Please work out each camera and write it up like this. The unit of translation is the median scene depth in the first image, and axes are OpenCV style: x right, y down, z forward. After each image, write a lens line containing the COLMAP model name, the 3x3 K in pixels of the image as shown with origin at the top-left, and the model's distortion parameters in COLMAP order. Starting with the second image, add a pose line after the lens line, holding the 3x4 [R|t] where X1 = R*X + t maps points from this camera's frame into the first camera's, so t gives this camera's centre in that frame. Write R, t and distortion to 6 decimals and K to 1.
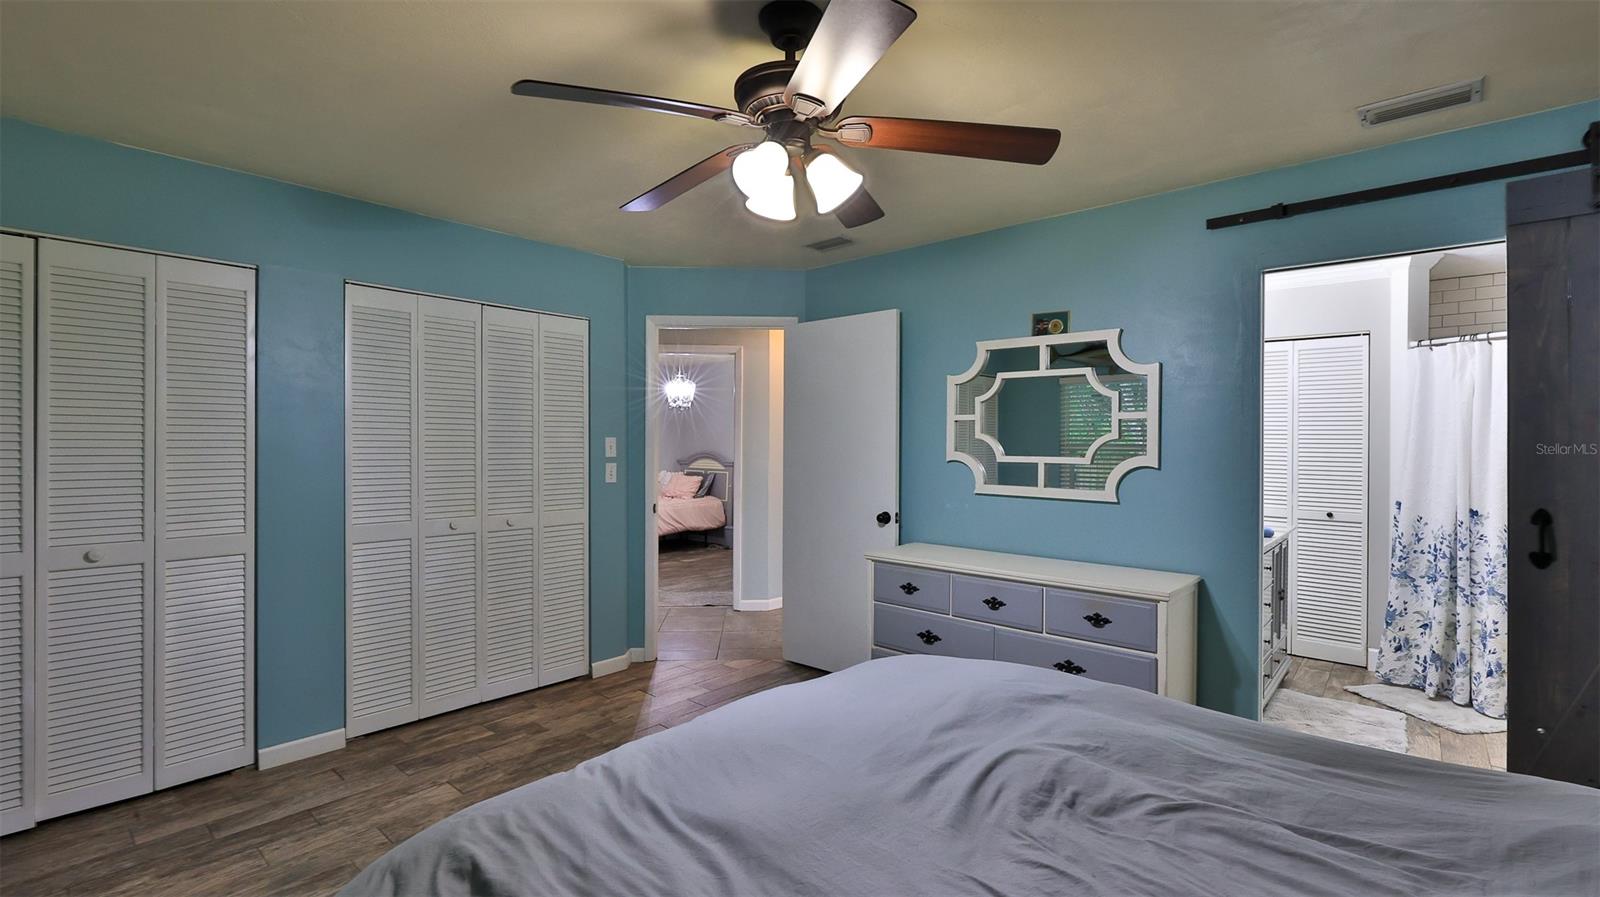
lens RADIAL K [[698.8, 0, 805.0], [0, 698.8, 447.0], [0, 0, 1]] dist [-0.000945, -0.000249]
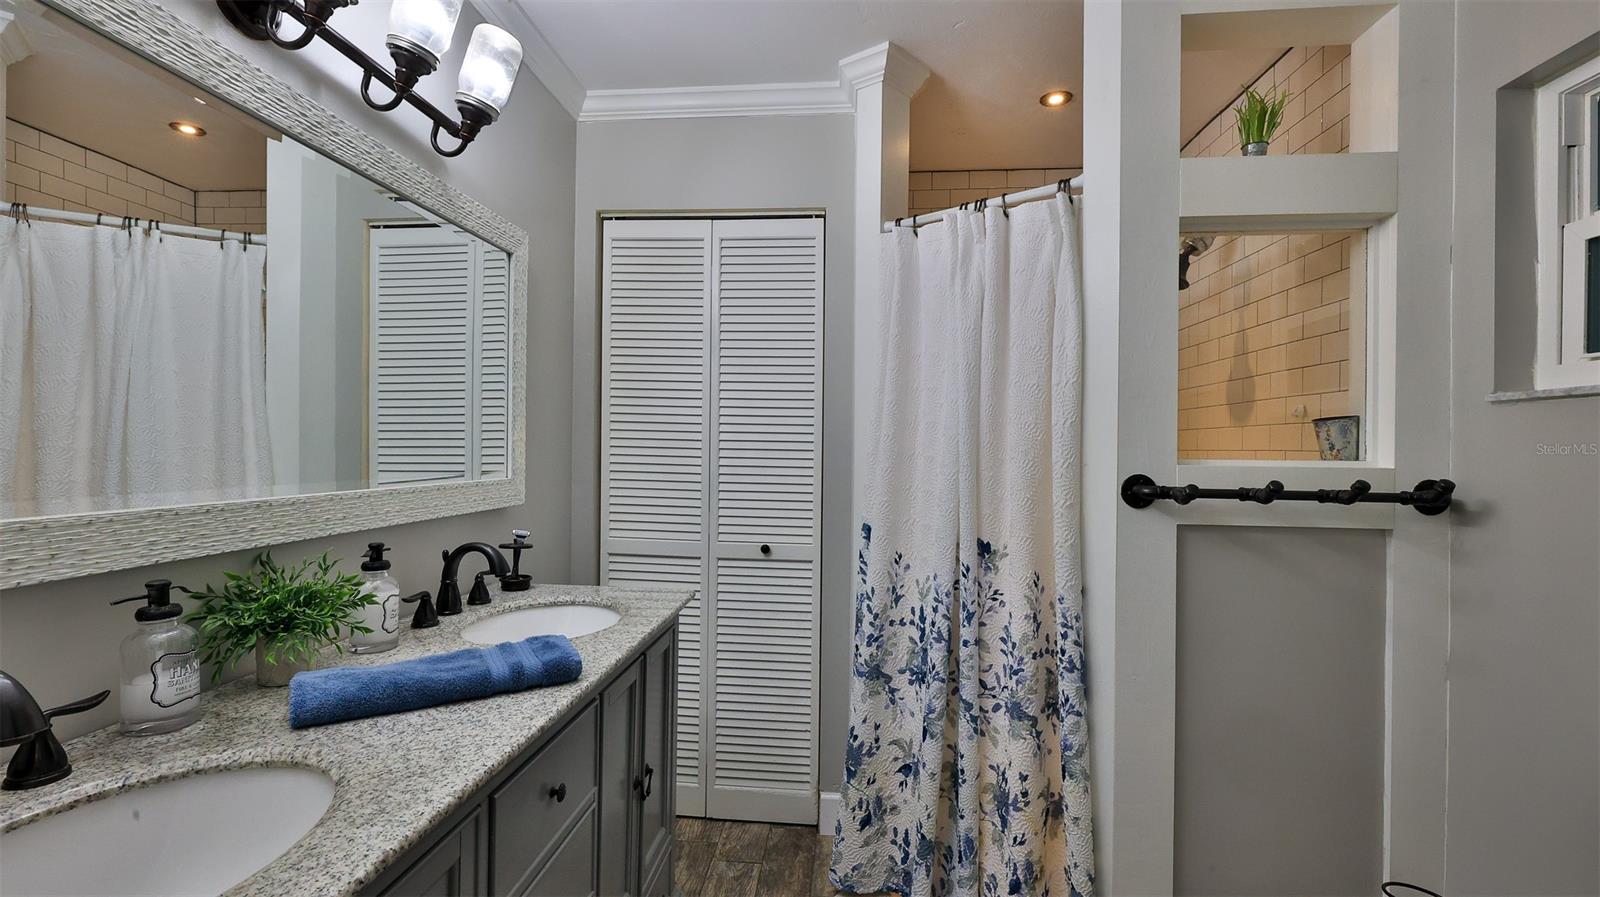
lens RADIAL K [[698.8, 0, 796.7], [0, 698.8, 447.5], [0, 0, 1]] dist [-0.000945, -0.000249]
pose [[0.808649, 0.002292, 0.588286, 0.533381], [-0.004349, 0.999988, 0.002081, 0.021554], [-0.588275, -0.004241, 0.808650, 0.648166]]
